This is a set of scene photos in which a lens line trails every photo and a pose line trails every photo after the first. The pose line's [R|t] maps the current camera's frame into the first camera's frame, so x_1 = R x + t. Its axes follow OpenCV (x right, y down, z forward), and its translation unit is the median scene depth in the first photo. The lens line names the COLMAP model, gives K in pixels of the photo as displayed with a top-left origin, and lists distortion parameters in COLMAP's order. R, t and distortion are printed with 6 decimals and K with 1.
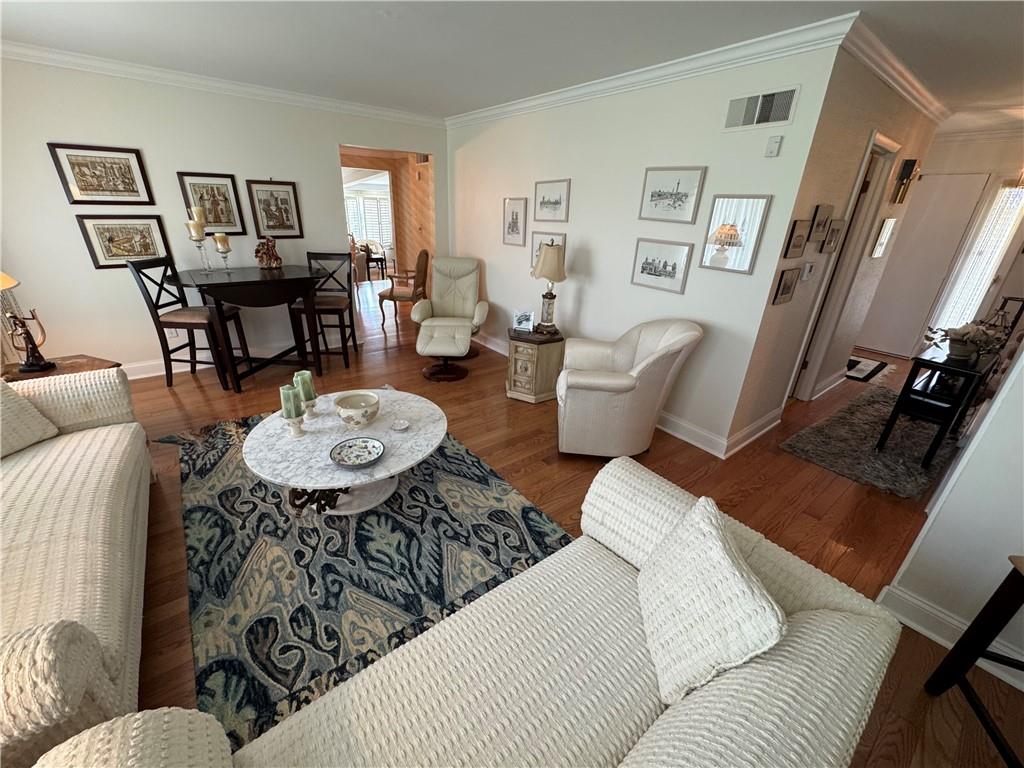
lens RADIAL K [[409.1, 0, 510.9], [0, 409.1, 382.8], [0, 0, 1]] dist [-0.003243, 0.000179]
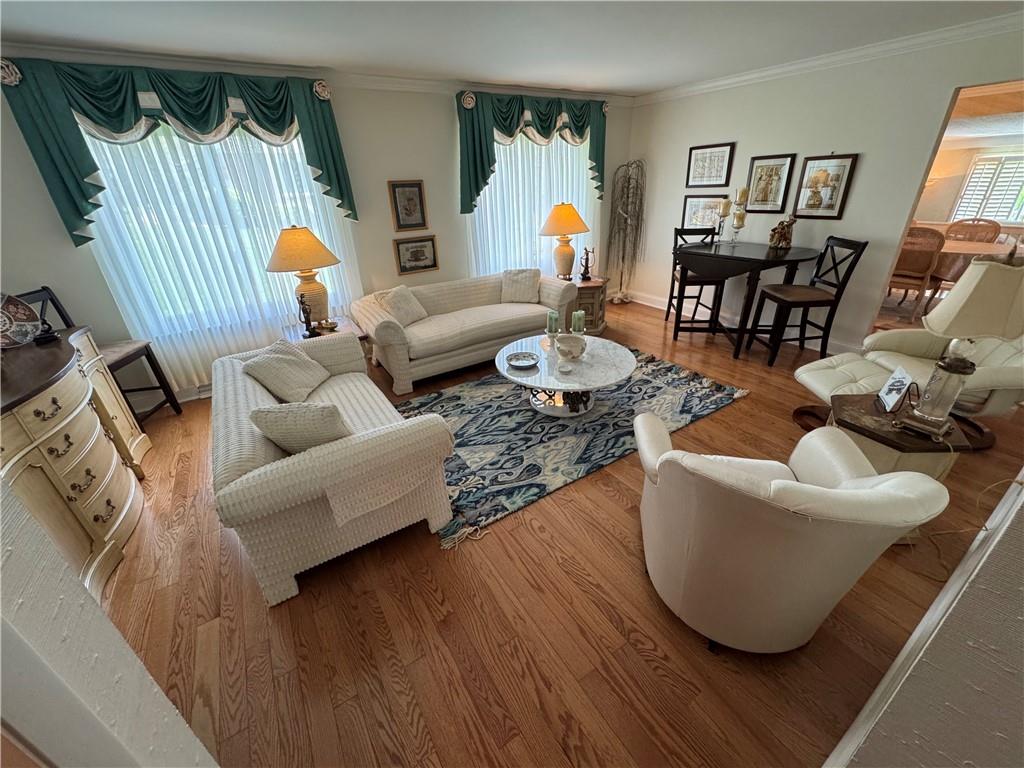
lens RADIAL K [[409.1, 0, 510.9], [0, 409.1, 382.8], [0, 0, 1]] dist [-0.003243, 0.000179]
pose [[-0.081267, 0.413299, -0.906962, 0.894821], [-0.361832, 0.835656, 0.413227, -0.318109], [0.928694, 0.361750, 0.081634, 0.757032]]
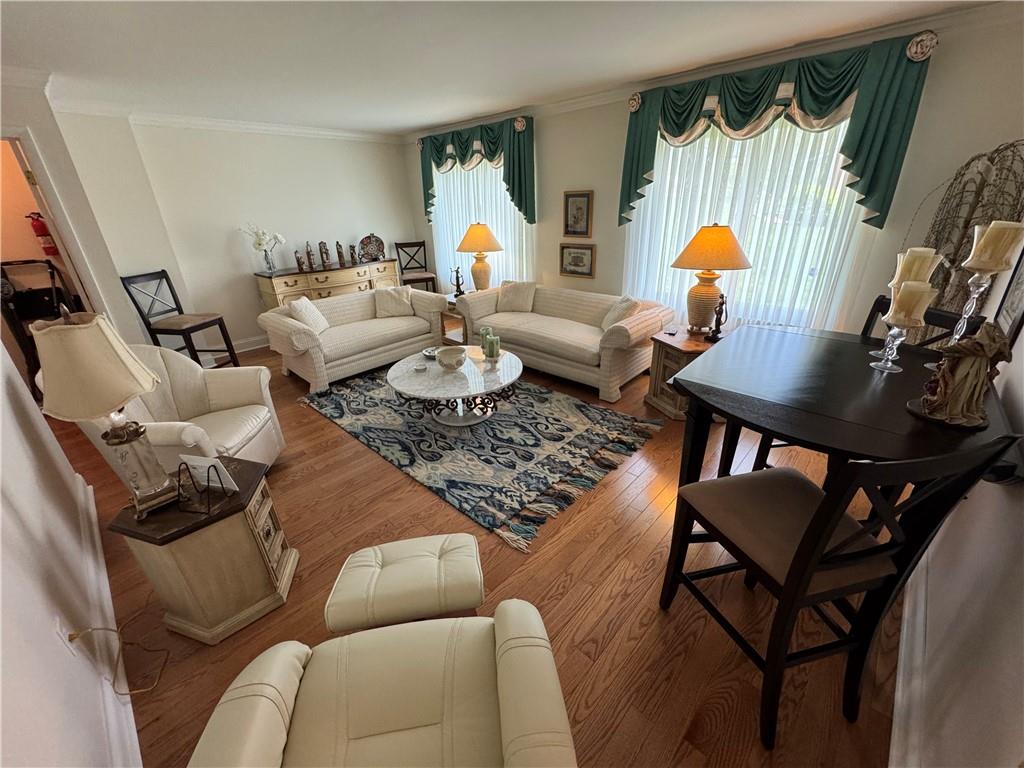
lens RADIAL K [[420.2, 0, 508.9], [0, 420.2, 373.7], [0, 0, 1]] dist [0.042797, 0.000120]
pose [[-0.988997, 0.059394, -0.135491, -0.373058], [-0.054955, 0.702830, 0.709232, -0.924784], [0.137351, 0.708874, -0.691833, 2.056214]]
